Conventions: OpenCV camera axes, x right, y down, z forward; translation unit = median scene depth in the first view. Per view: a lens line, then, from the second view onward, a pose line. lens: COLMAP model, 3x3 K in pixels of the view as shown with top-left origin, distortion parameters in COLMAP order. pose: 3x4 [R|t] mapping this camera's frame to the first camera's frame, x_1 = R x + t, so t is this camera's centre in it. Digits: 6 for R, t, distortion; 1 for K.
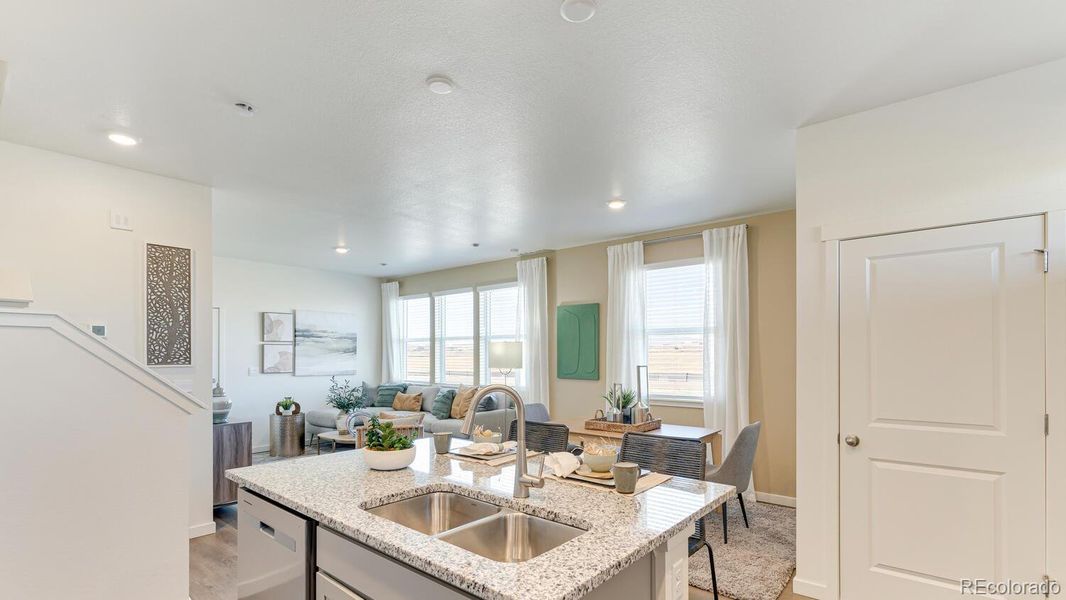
lens RADIAL K [[495.0, 0, 532.3], [0, 495.0, 357.1], [0, 0, 1]] dist [-0.002694, 0.000105]
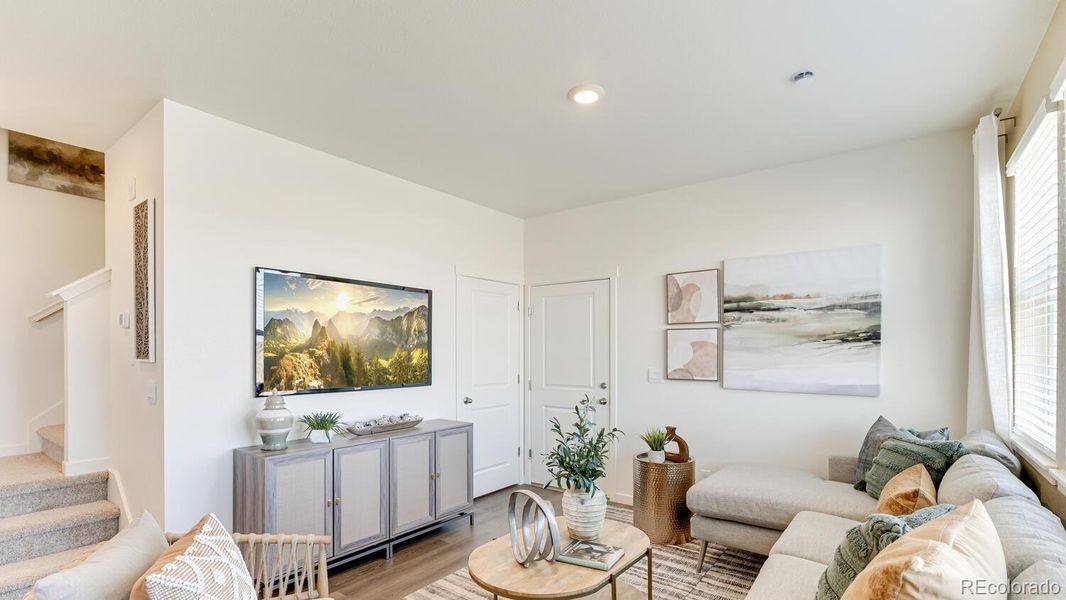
lens RADIAL K [[495.0, 0, 532.3], [0, 495.0, 357.1], [0, 0, 1]] dist [-0.002694, 0.000105]
pose [[0.060812, 0.013289, -0.998061, 0.028430], [-0.004101, 0.999906, 0.013063, -0.000340], [0.998141, 0.003299, 0.060861, 0.778770]]
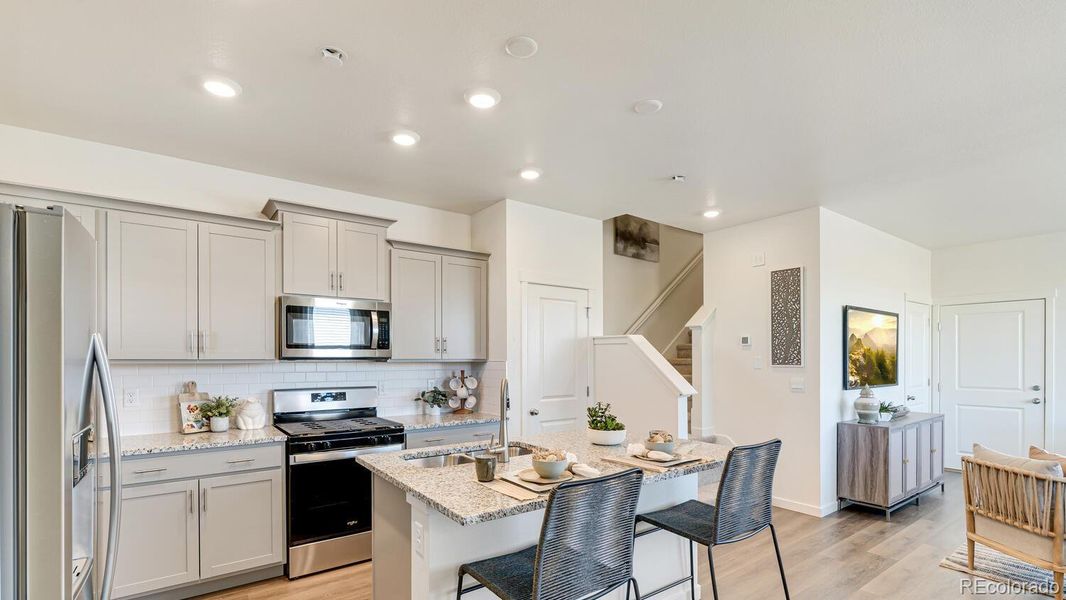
lens RADIAL K [[495.0, 0, 532.3], [0, 495.0, 357.1], [0, 0, 1]] dist [-0.002694, 0.000105]
pose [[-0.222408, 0.000699, -0.974953, 0.309872], [-0.003508, 0.999993, 0.001517, -0.001943], [0.974947, 0.003757, -0.222404, 0.329982]]
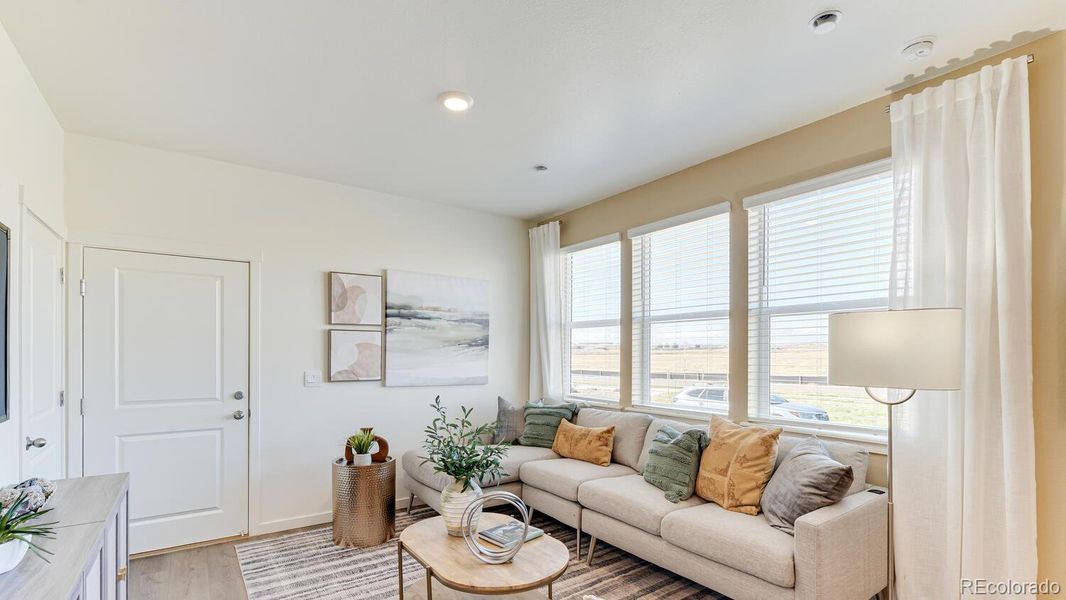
lens RADIAL K [[495.0, 0, 532.3], [0, 495.0, 357.1], [0, 0, 1]] dist [-0.002694, 0.000105]
pose [[0.967856, 0.006498, -0.251421, -0.177837], [-0.005816, 0.999977, 0.003456, 0.001534], [0.251438, -0.001882, 0.967872, 0.502122]]
